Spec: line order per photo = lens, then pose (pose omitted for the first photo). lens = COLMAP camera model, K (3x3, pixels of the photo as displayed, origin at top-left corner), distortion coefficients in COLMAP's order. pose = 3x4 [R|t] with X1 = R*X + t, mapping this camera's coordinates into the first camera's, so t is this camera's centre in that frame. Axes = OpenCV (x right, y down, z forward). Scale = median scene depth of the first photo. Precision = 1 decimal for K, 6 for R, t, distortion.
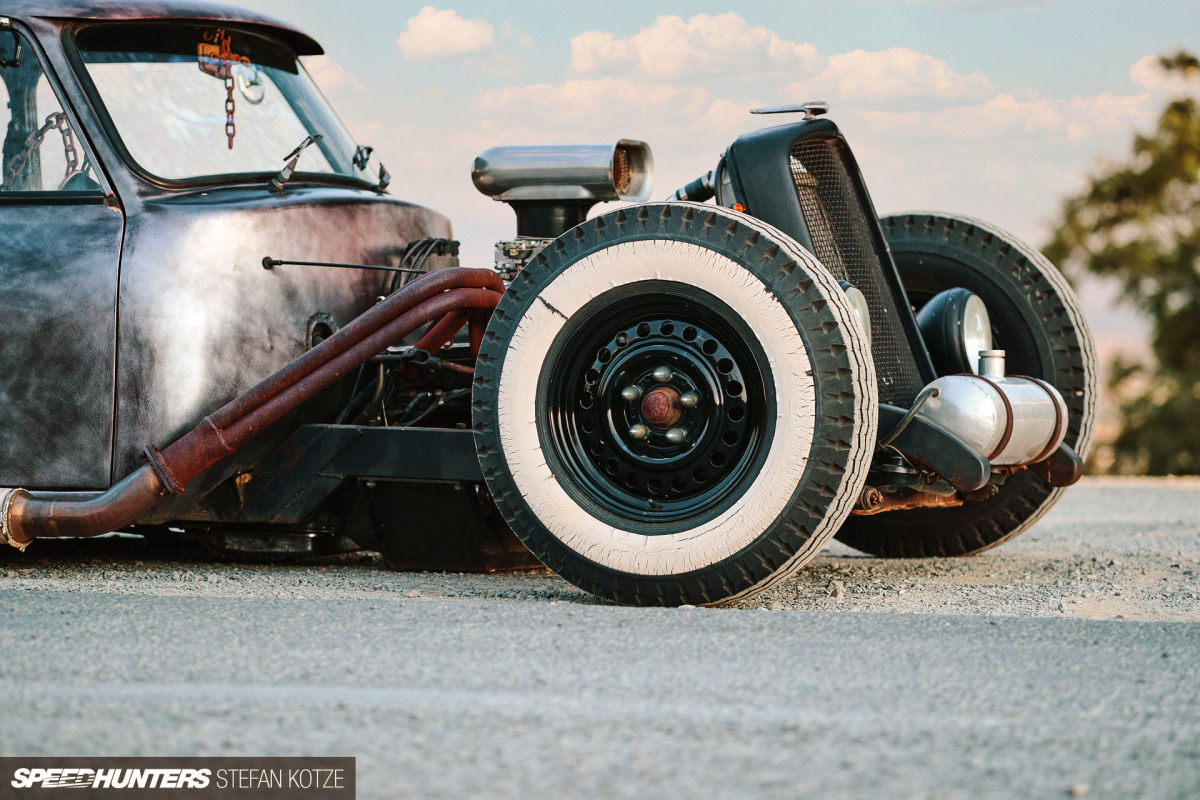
lens RADIAL K [[4748.3, 0, 600.0], [0, 4748.3, 400.0], [0, 0, 1]] dist [0.224260, -2.420518]
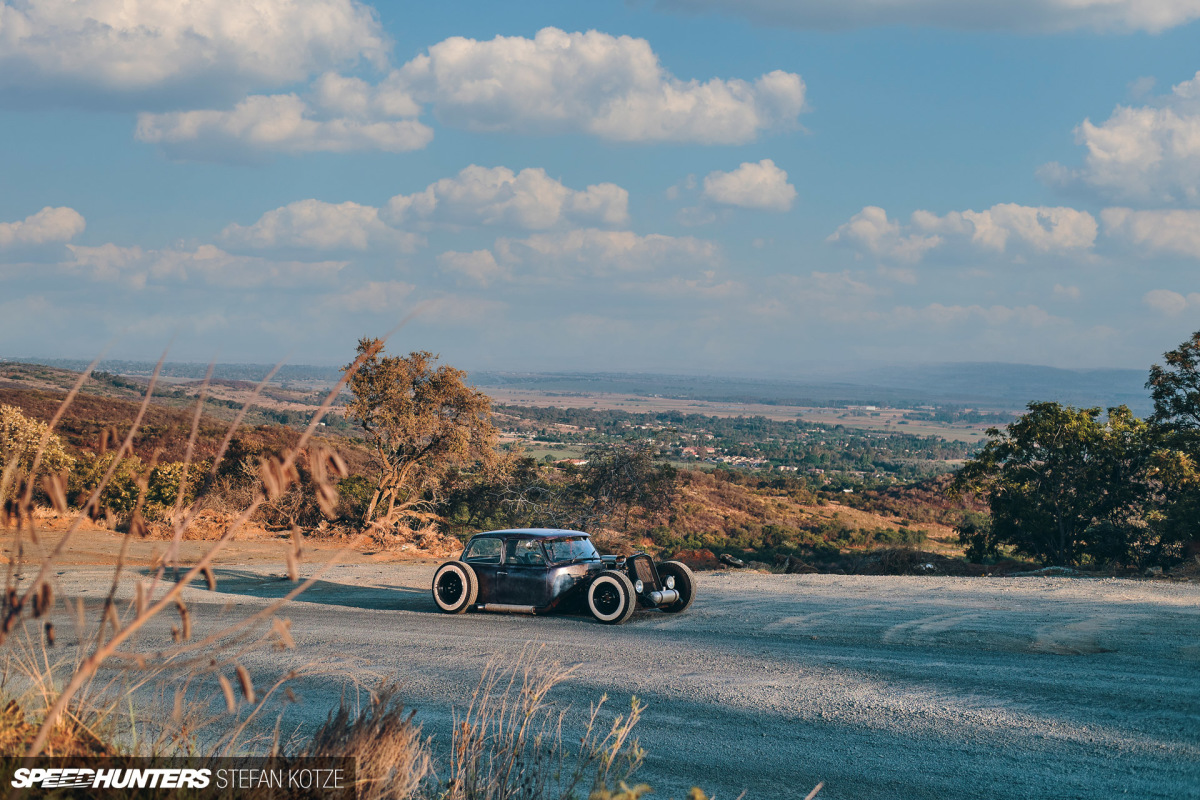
lens RADIAL K [[1898.5, 0, 592.7], [0, 1898.5, 406.0], [0, 0, 1]] dist [0.021959, 0.074459]
pose [[0.964461, -0.025742, -0.262967, 0.733530], [0.020272, 0.999518, -0.023492, -0.216062], [0.263445, 0.017326, 0.964519, -1.786856]]
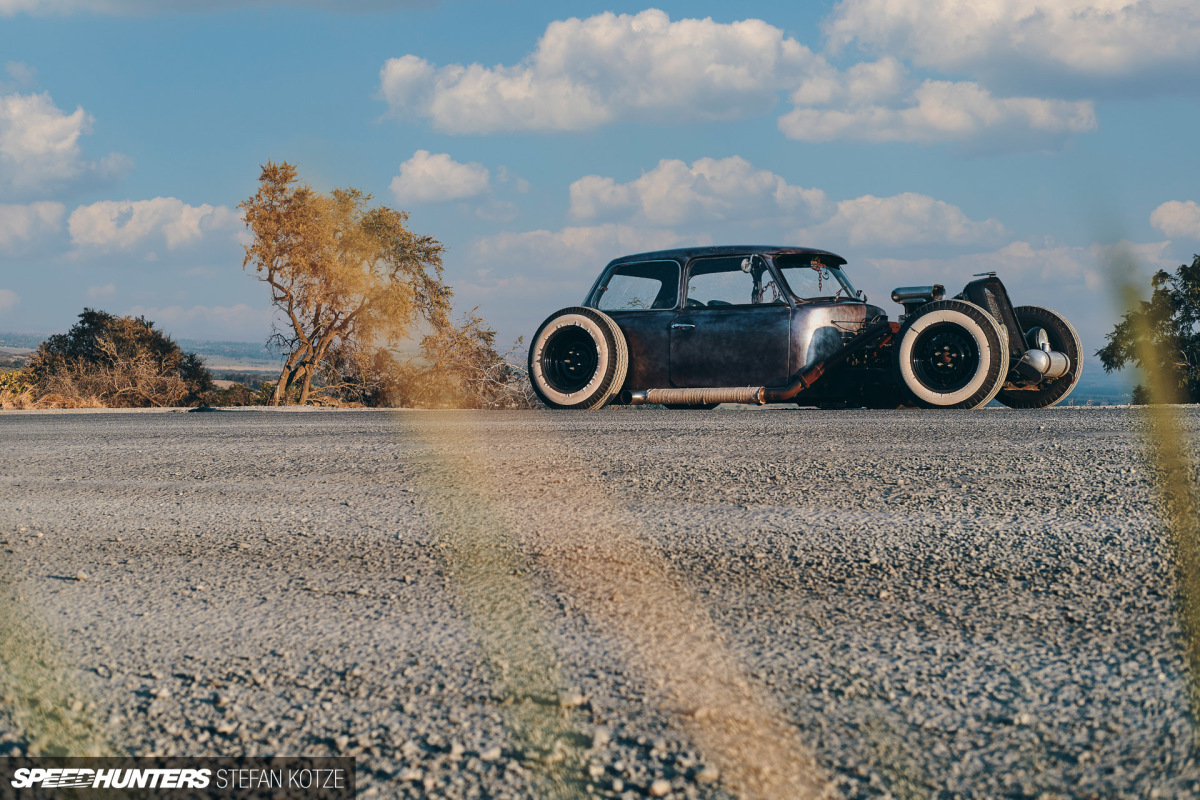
lens RADIAL K [[1898.5, 0, 592.7], [0, 1898.5, 406.0], [0, 0, 1]] dist [0.021959, 0.074459]
pose [[0.982454, -0.011723, -0.186136, 0.016047], [0.009687, 0.999883, -0.011845, 0.047703], [0.186253, 0.009834, 0.982453, -0.400831]]
